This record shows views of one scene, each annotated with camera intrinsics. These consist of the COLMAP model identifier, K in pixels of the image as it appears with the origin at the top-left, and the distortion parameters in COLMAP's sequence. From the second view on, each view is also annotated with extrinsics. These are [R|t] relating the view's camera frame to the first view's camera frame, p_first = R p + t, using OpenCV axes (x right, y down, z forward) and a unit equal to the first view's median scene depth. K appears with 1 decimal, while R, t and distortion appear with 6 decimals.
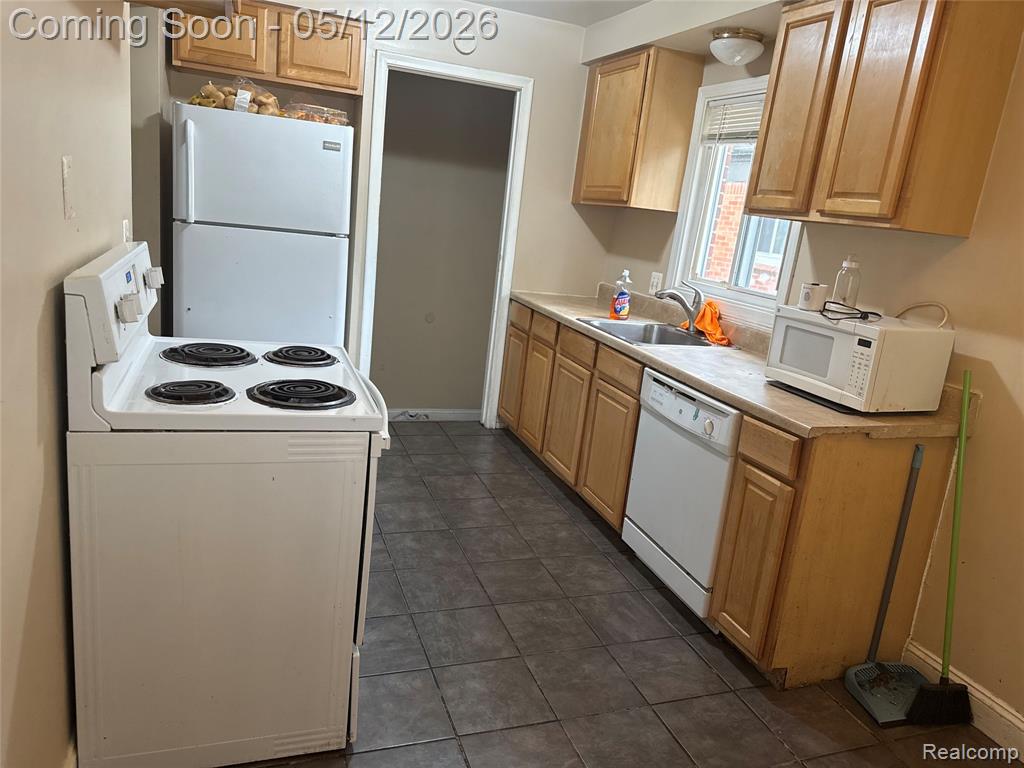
lens RADIAL K [[728.2, 0, 506.9], [0, 728.2, 381.4], [0, 0, 1]] dist [0.044926, -0.000677]
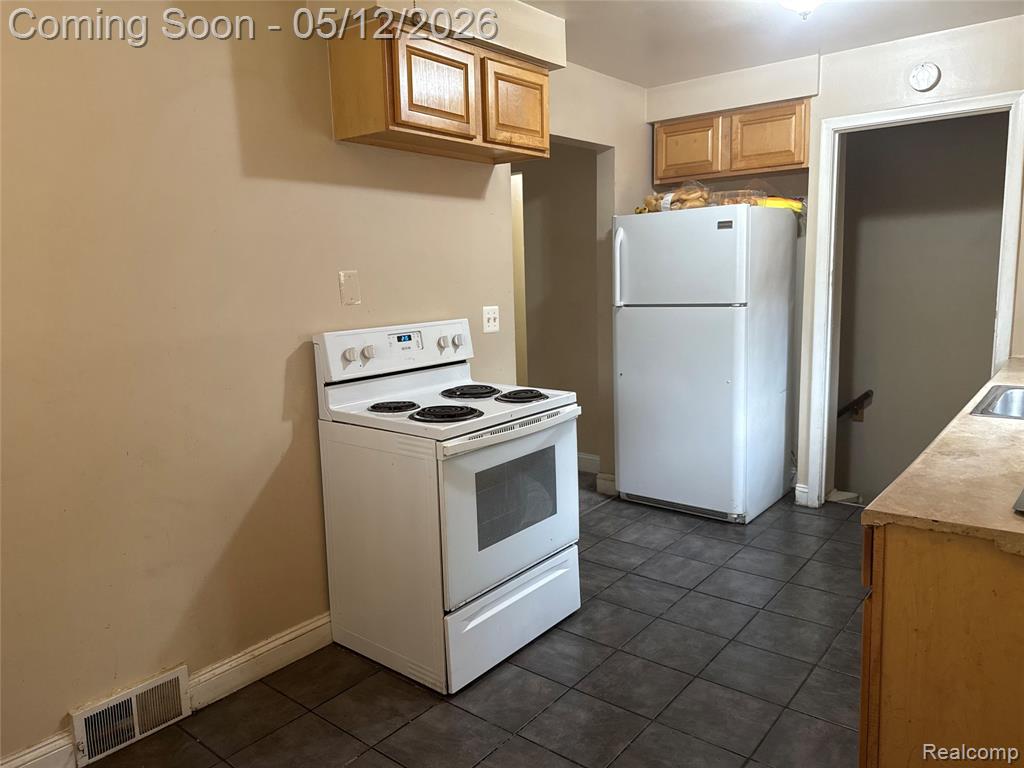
lens RADIAL K [[728.2, 0, 507.1], [0, 728.2, 382.5], [0, 0, 1]] dist [0.044926, -0.000677]
pose [[0.523273, 0.007030, -0.852136, 0.513336], [-0.119745, 0.990651, -0.065359, 0.018307], [0.843710, 0.136239, 0.519223, 0.200418]]
